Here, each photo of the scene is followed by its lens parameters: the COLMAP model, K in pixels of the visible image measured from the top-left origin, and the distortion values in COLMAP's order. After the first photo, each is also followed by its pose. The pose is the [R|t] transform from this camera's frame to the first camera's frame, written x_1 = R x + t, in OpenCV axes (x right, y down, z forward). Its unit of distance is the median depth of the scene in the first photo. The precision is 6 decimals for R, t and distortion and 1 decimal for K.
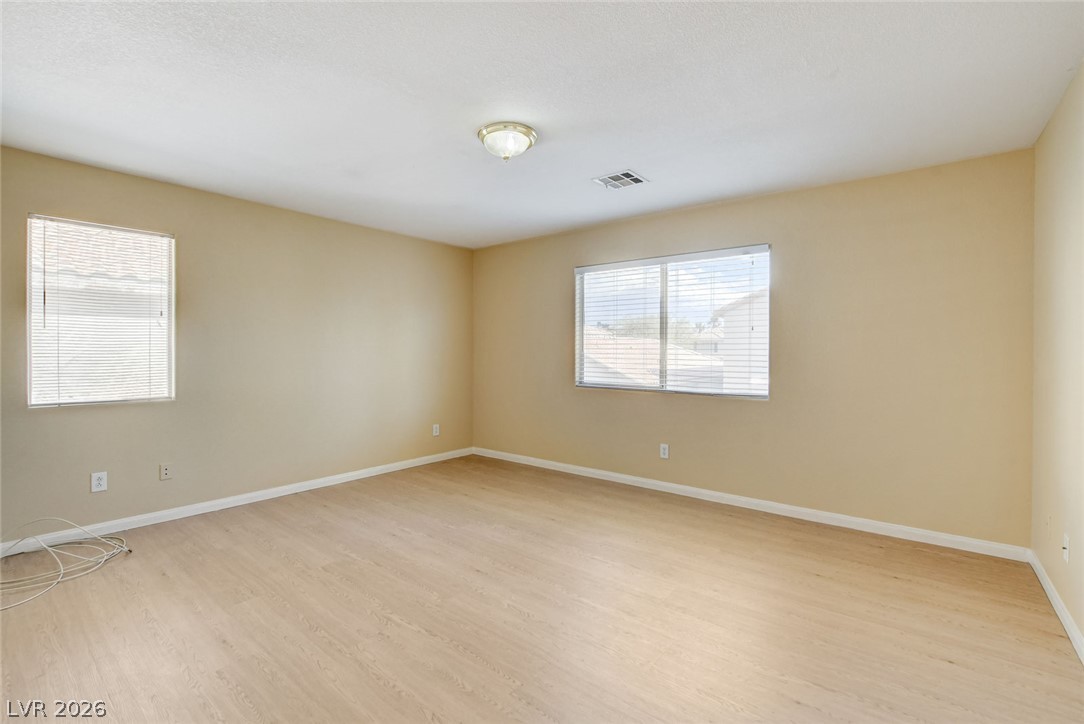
lens RADIAL K [[473.3, 0, 545.6], [0, 473.3, 363.3], [0, 0, 1]] dist [-0.012042, 0.000076]
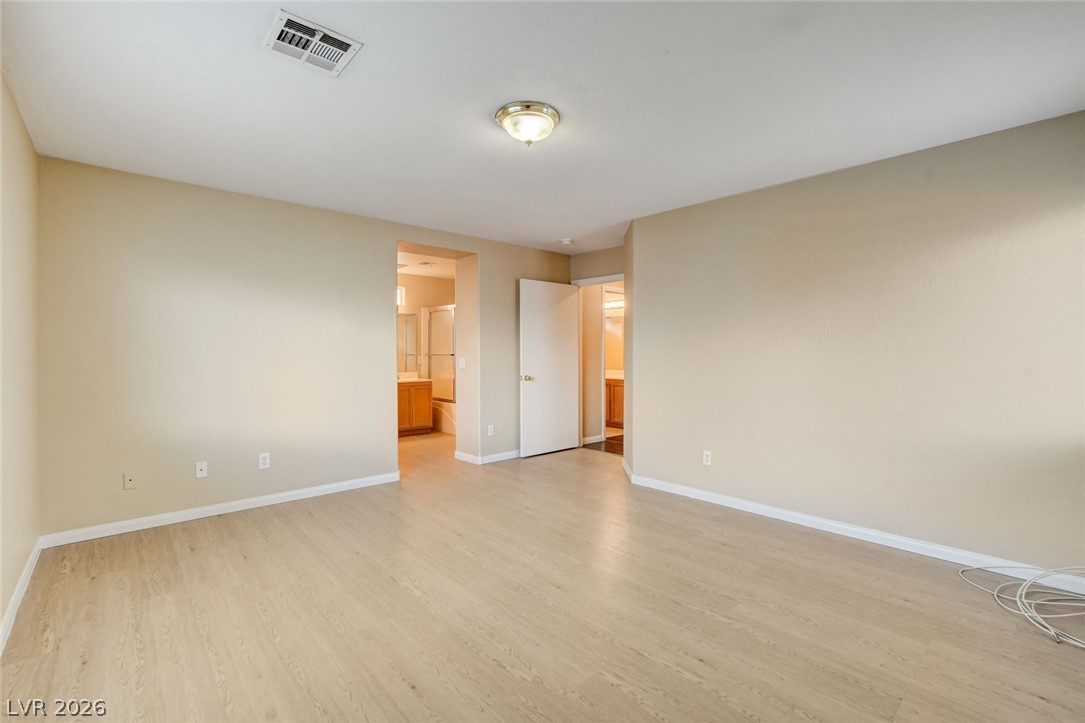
lens RADIAL K [[473.7, 0, 546.1], [0, 473.7, 362.8], [0, 0, 1]] dist [-0.012042, 0.000076]
pose [[-0.988794, -0.006135, 0.149161, -0.243847], [0.000161, 0.999111, 0.042160, -0.037905], [-0.149287, 0.041712, -0.987914, 1.810550]]
